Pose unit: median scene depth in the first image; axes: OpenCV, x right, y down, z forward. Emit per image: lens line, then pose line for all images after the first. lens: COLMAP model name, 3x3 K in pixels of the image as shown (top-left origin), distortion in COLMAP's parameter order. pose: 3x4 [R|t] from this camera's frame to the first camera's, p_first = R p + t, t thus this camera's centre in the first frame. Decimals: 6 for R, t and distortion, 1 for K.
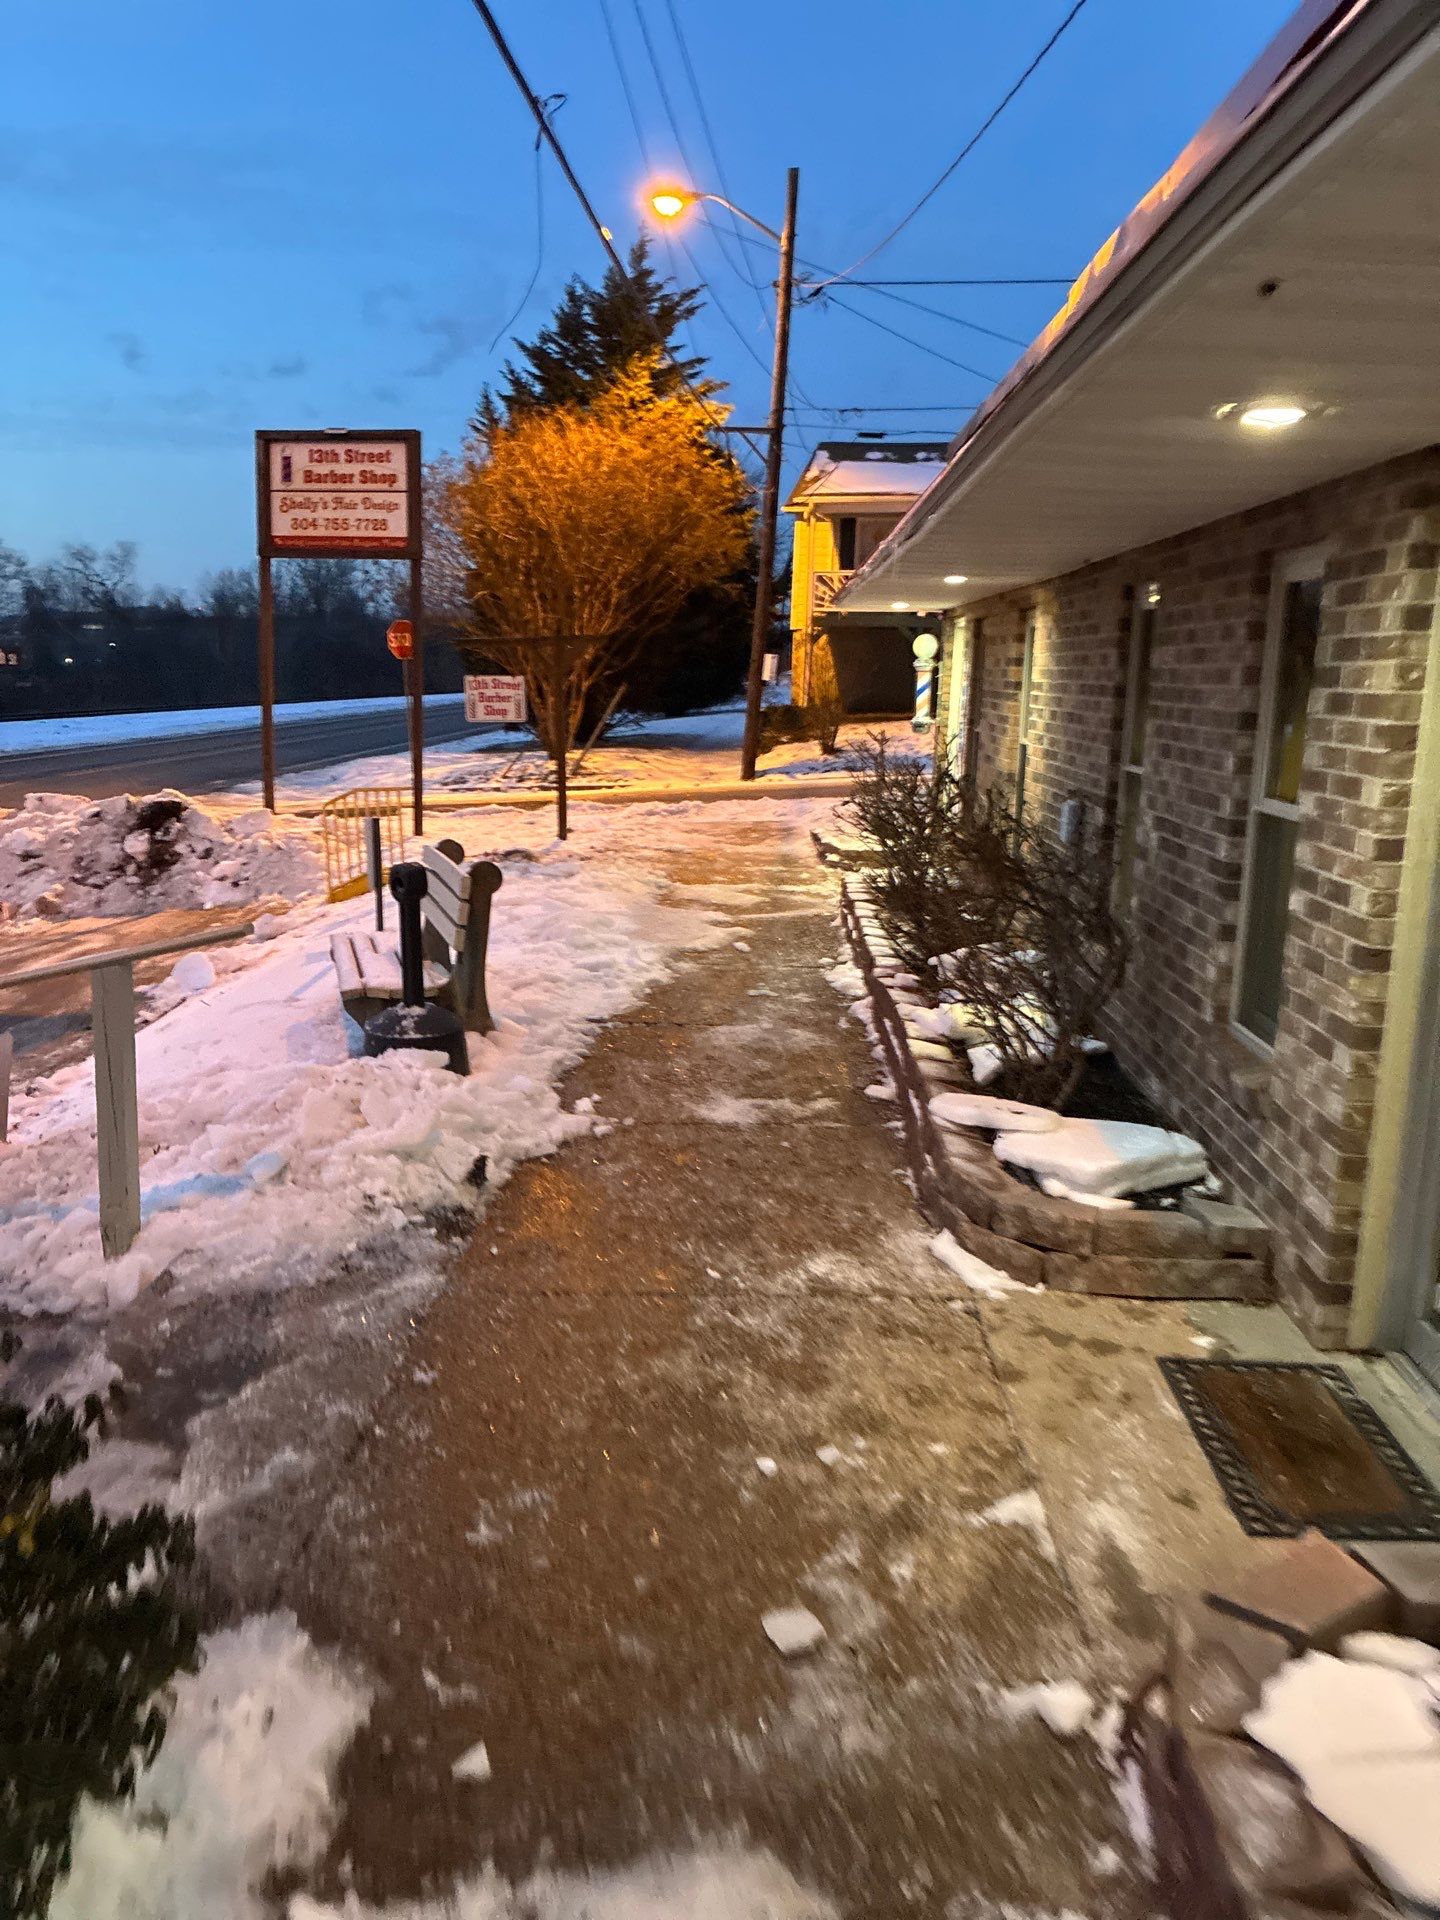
lens RADIAL K [[1443.0, 0, 692.1], [0, 1443.0, 957.9], [0, 0, 1]] dist [0.040918, -0.057363]
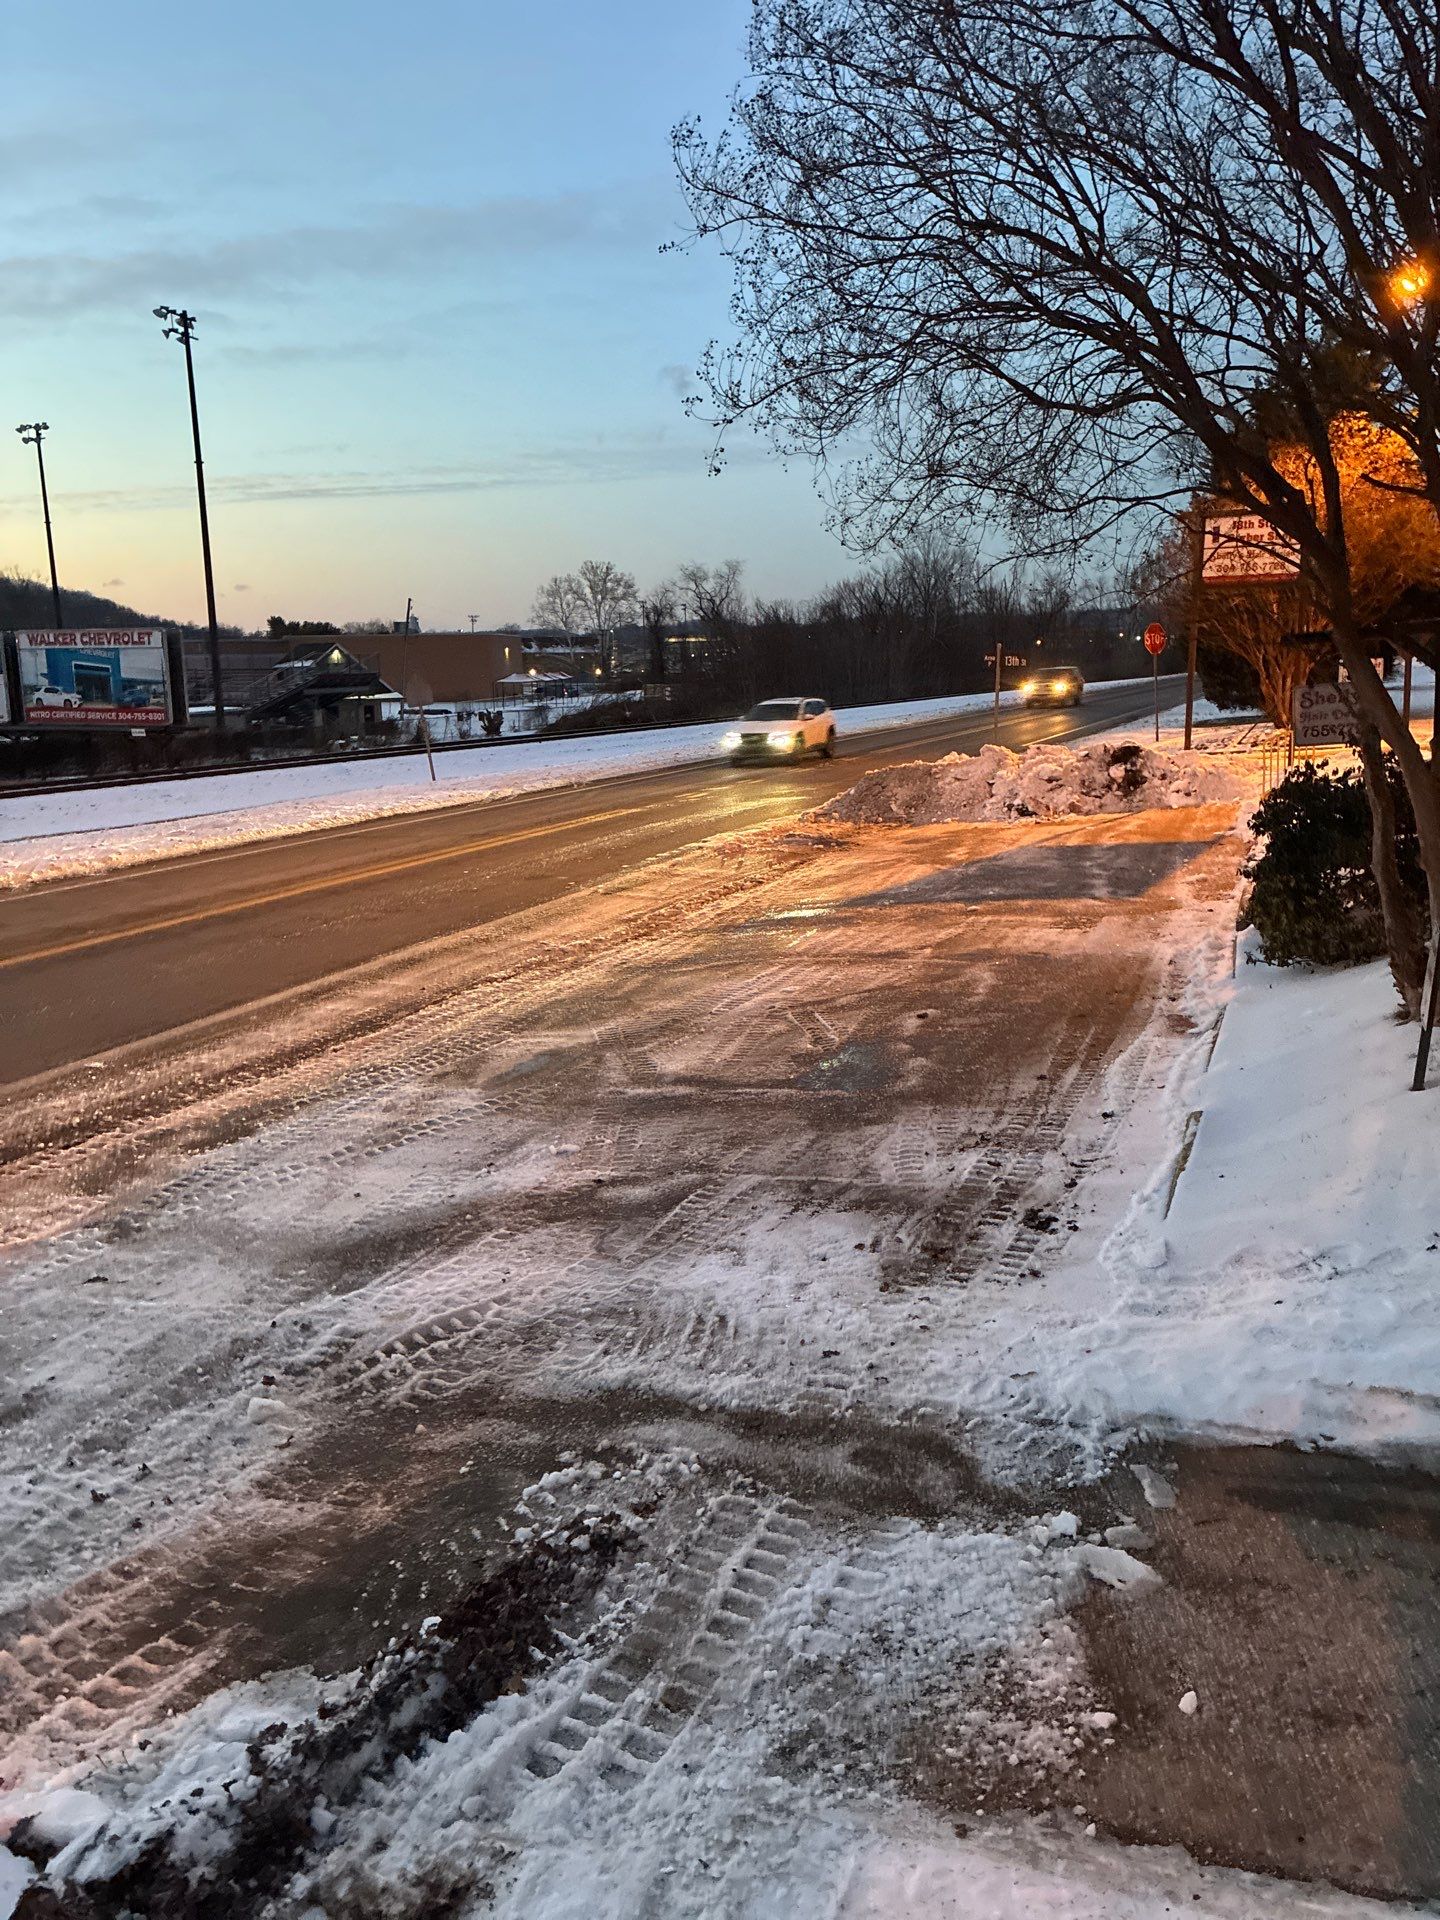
lens RADIAL K [[1443.0, 0, 733.1], [0, 1443.0, 962.7], [0, 0, 1]] dist [0.040918, -0.057363]
pose [[0.941711, 0.031164, -0.334976, -0.295061], [-0.029406, 0.999514, 0.010319, 0.165231], [0.335135, 0.000133, 0.942170, -0.853660]]
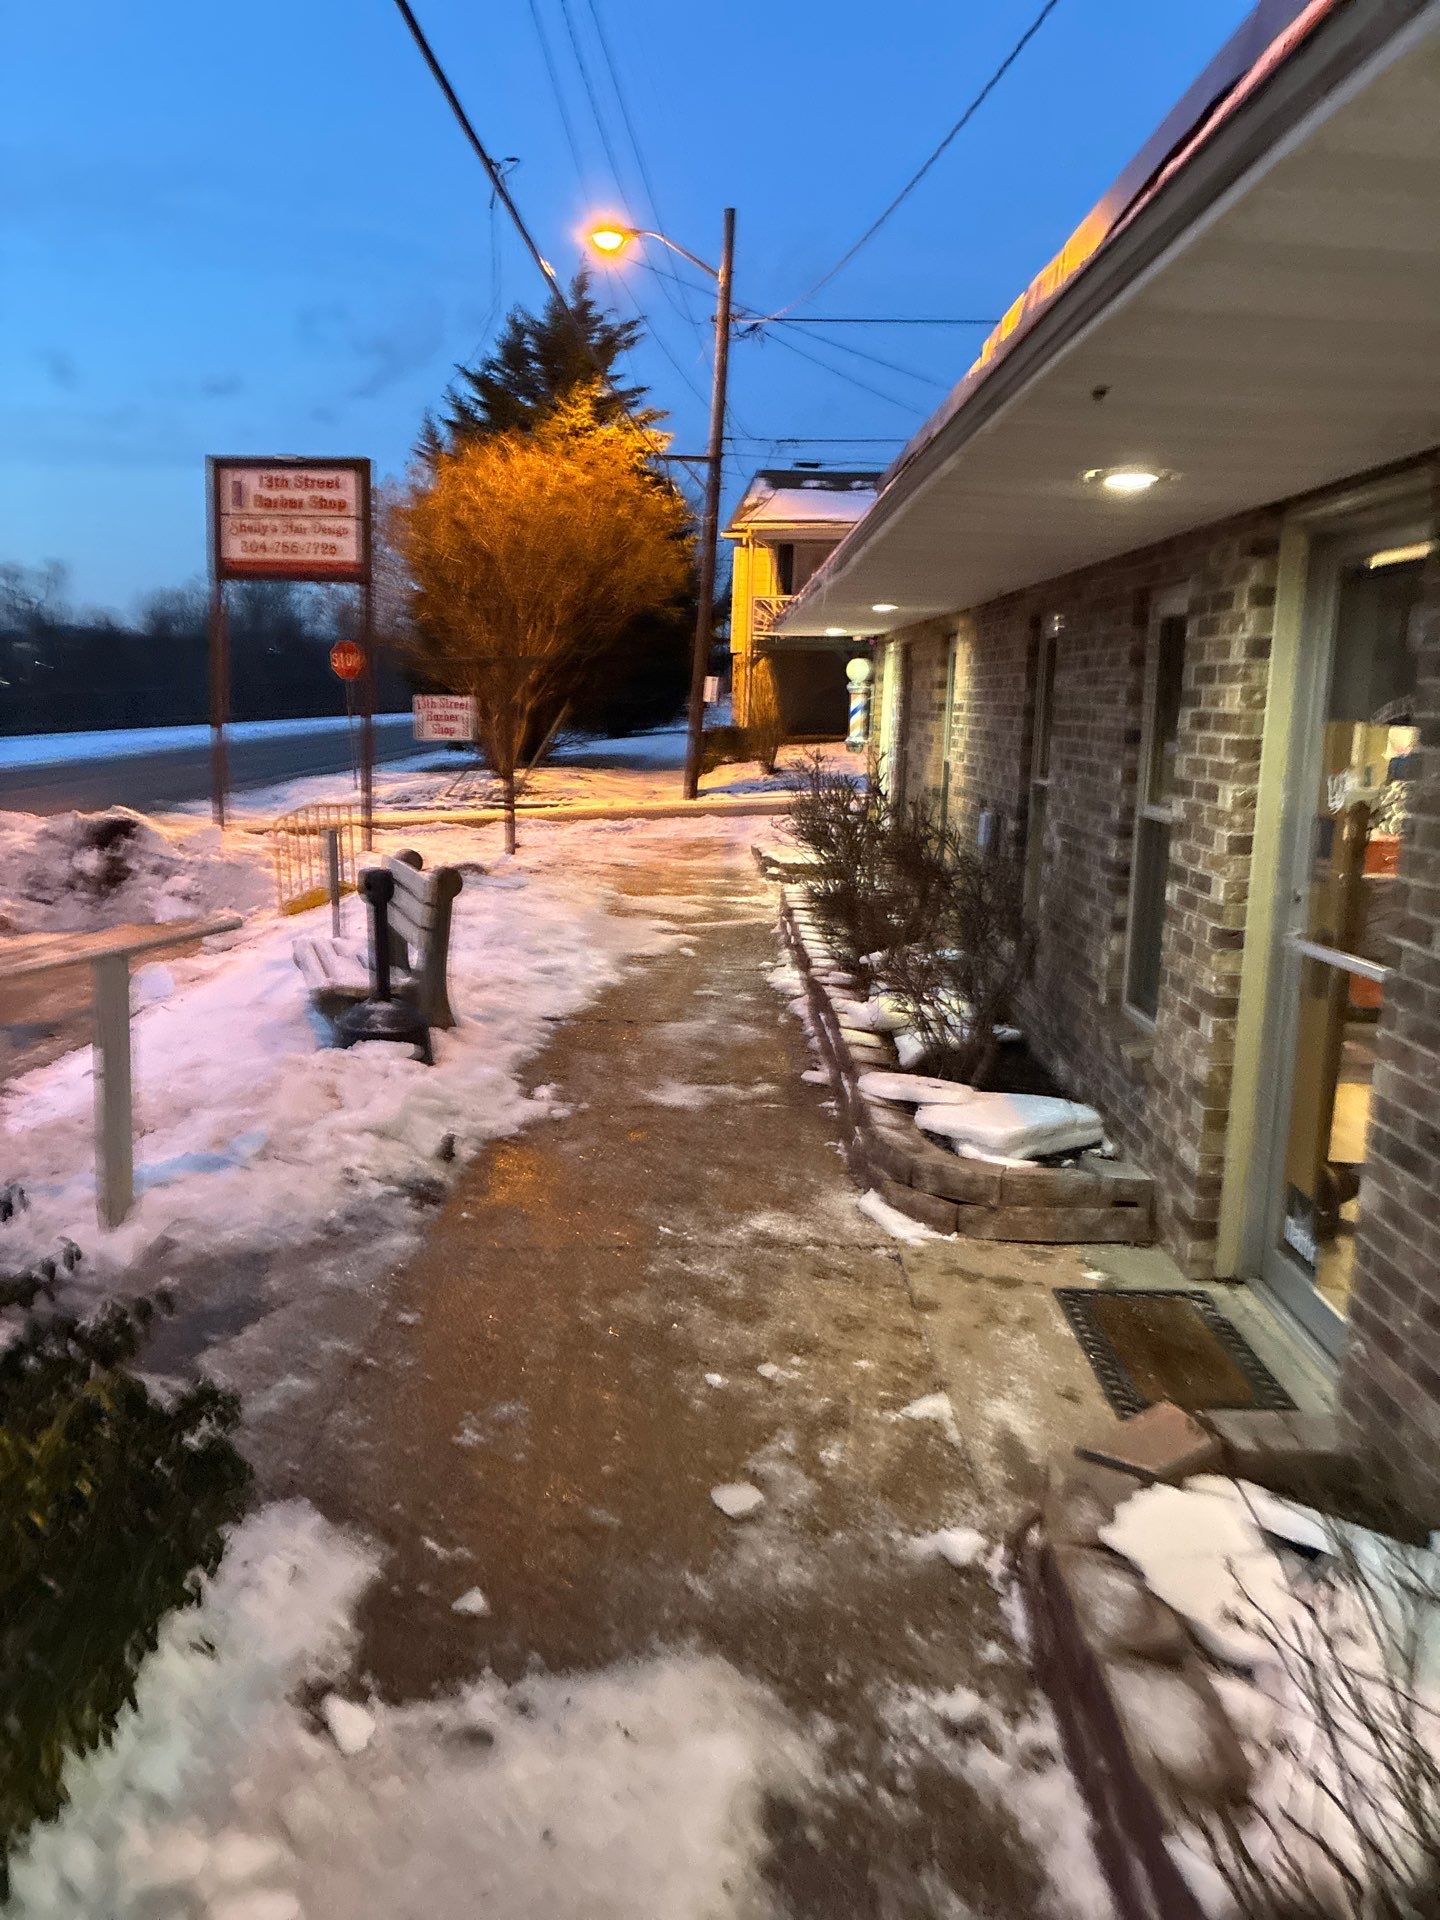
lens RADIAL K [[1443.0, 0, 715.2], [0, 1443.0, 951.6], [0, 0, 1]] dist [0.040918, -0.057363]
pose [[0.998461, -0.006606, 0.055070, -0.002494], [0.007644, 0.999797, -0.018659, 0.008710], [-0.054936, 0.019051, 0.998308, -0.041860]]
